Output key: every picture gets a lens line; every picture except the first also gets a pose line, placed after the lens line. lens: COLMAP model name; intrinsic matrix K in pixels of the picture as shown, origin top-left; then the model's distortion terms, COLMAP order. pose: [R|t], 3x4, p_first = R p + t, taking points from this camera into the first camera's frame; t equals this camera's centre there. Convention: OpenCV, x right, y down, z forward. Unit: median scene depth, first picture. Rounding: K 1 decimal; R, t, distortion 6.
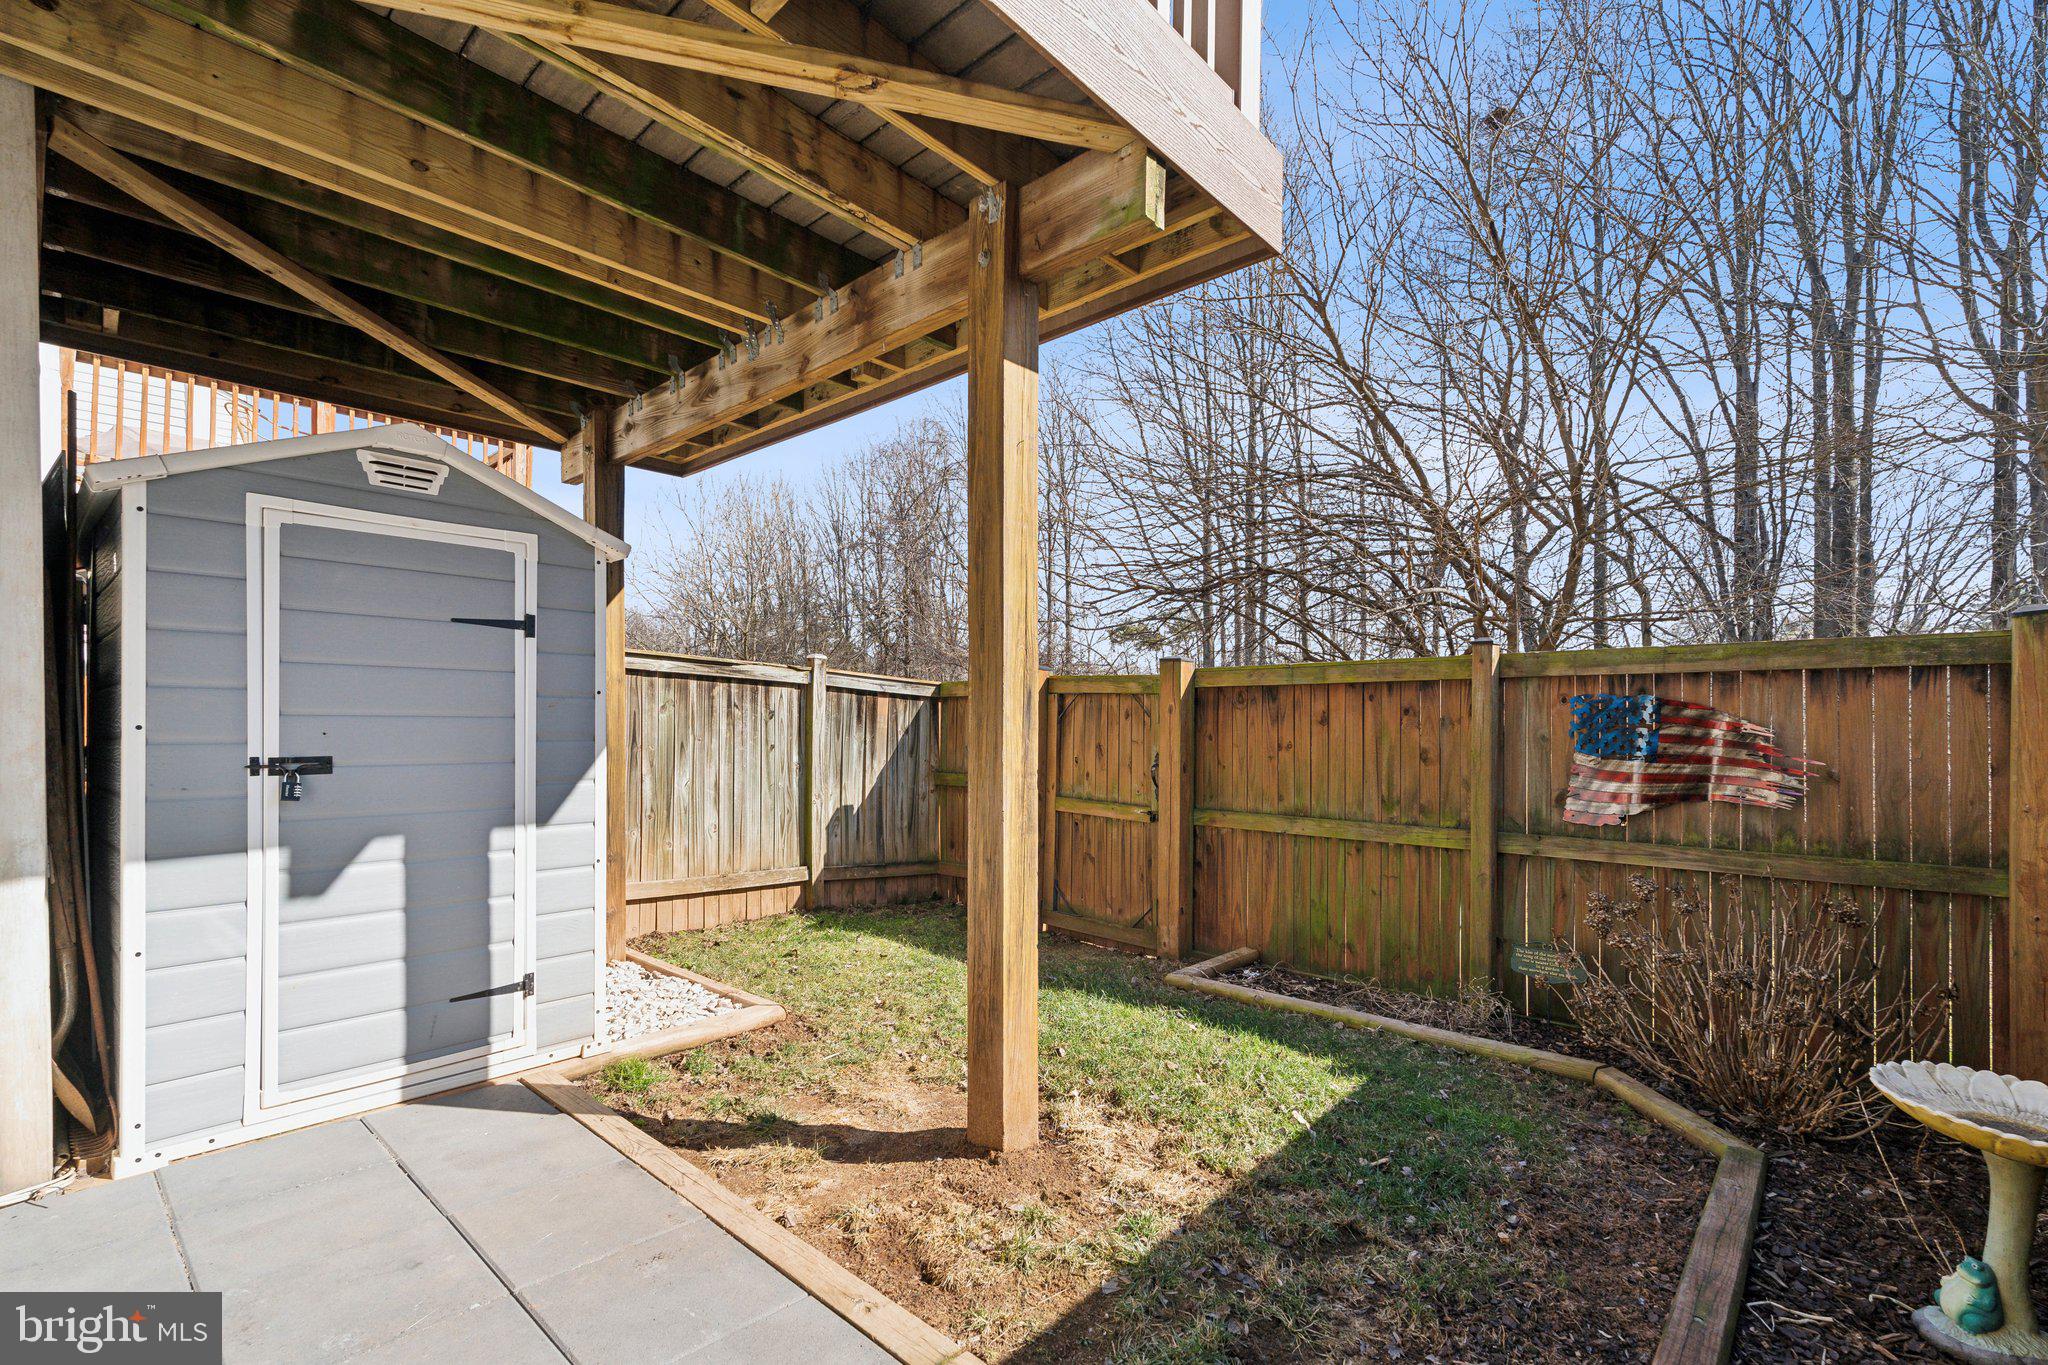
lens RADIAL K [[922.2, 0, 1023.6], [0, 922.2, 722.9], [0, 0, 1]] dist [0.000491, -0.000277]
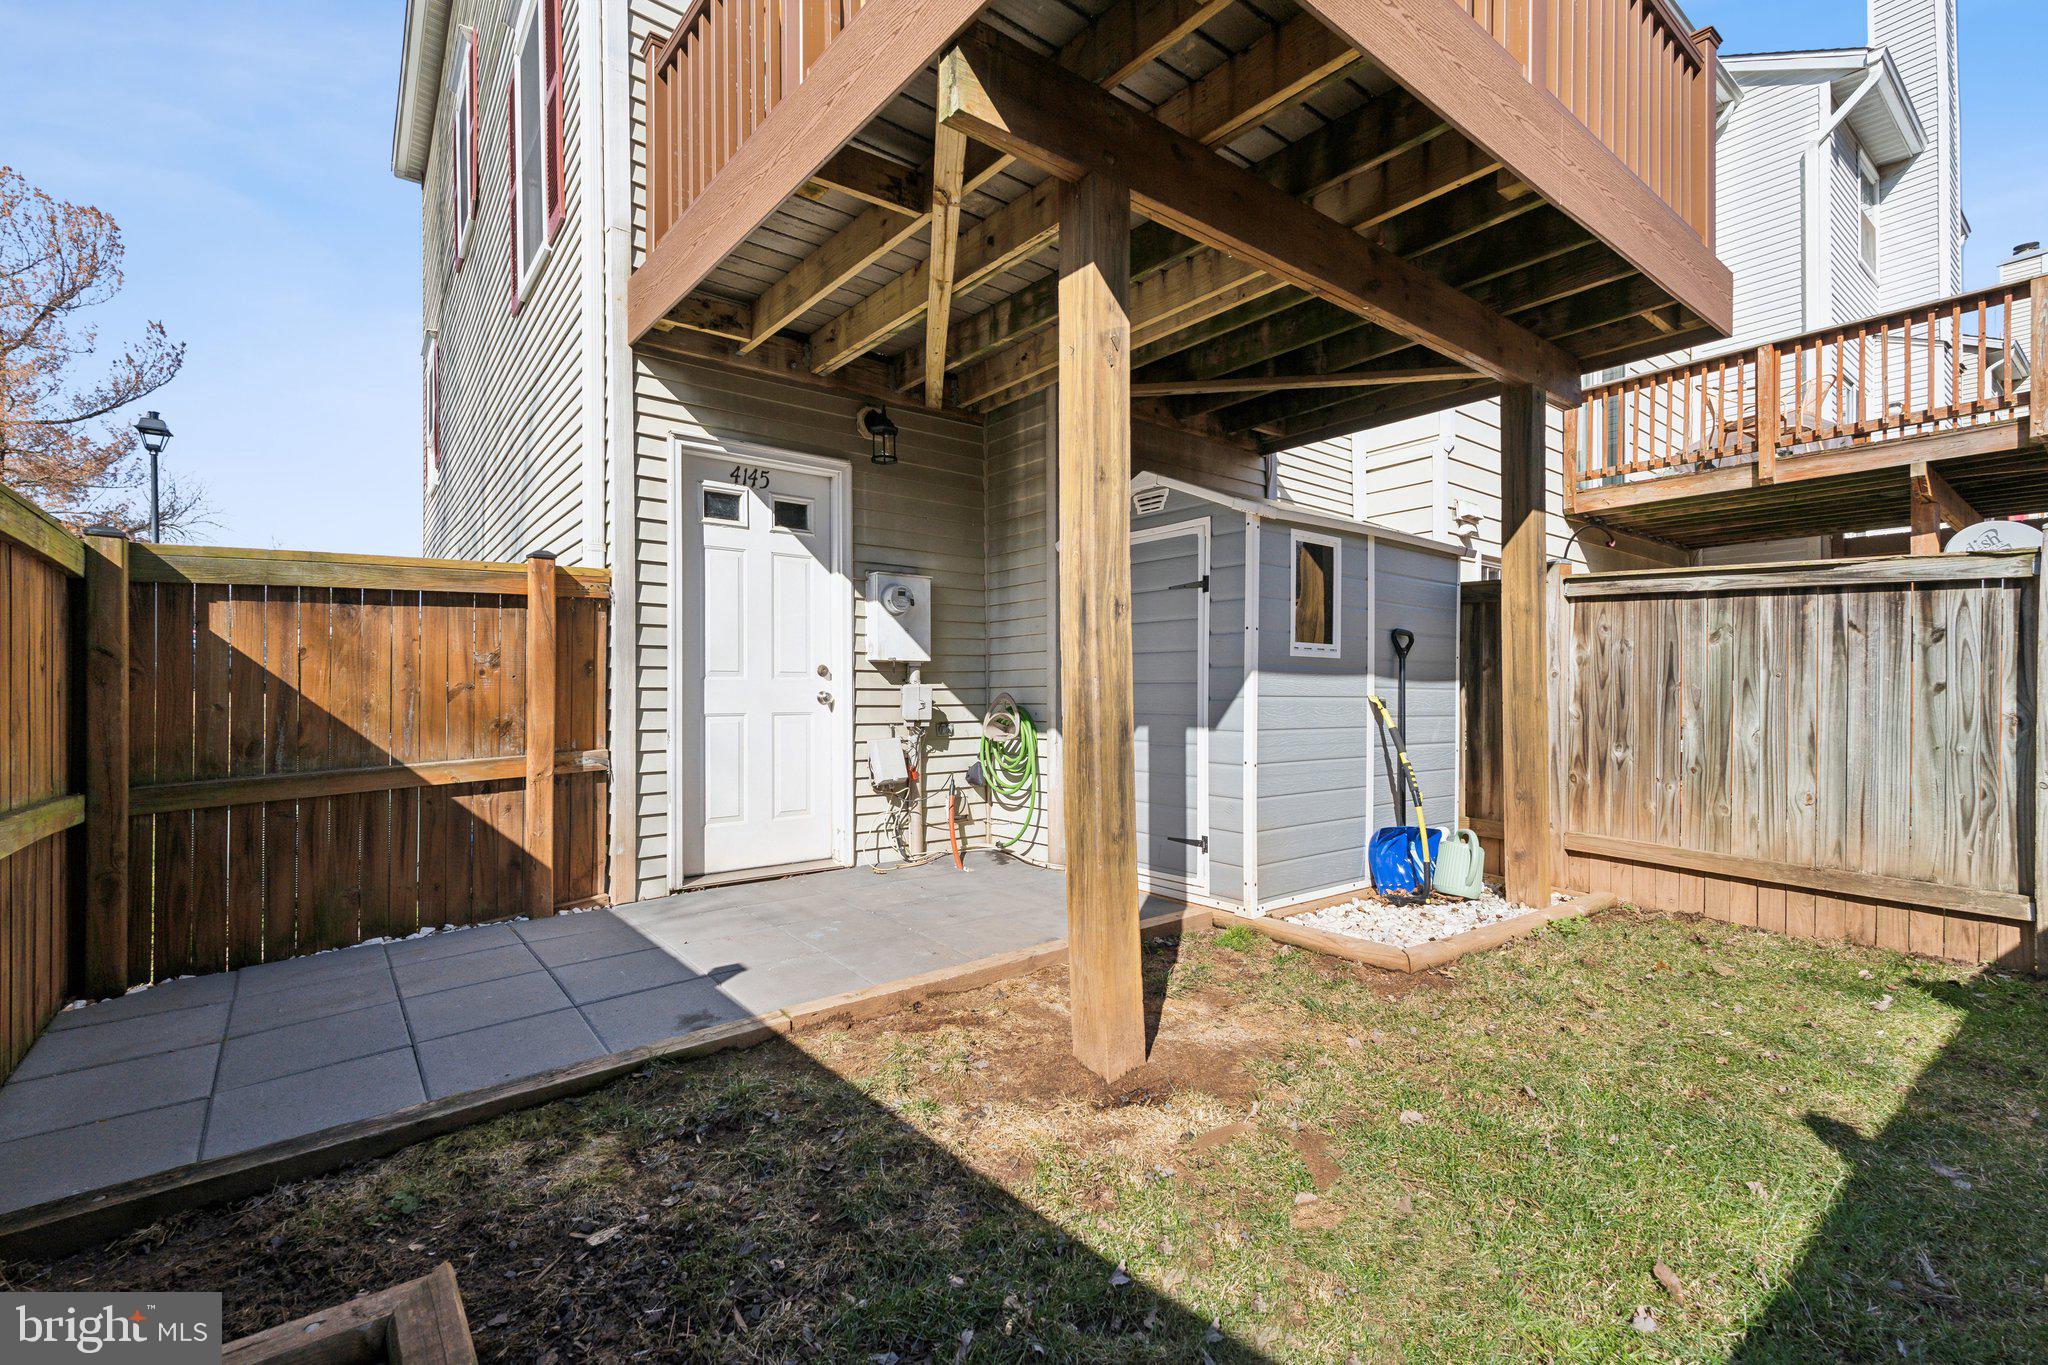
lens RADIAL K [[890.0, 0, 1020.7], [0, 890.0, 688.5], [0, 0, 1]] dist [0.000934, -0.000011]
pose [[-0.171482, -0.005577, -0.985172, 0.729693], [0.000163, 0.999984, -0.005689, 0.052058], [0.985187, -0.001136, -0.171478, 0.848789]]
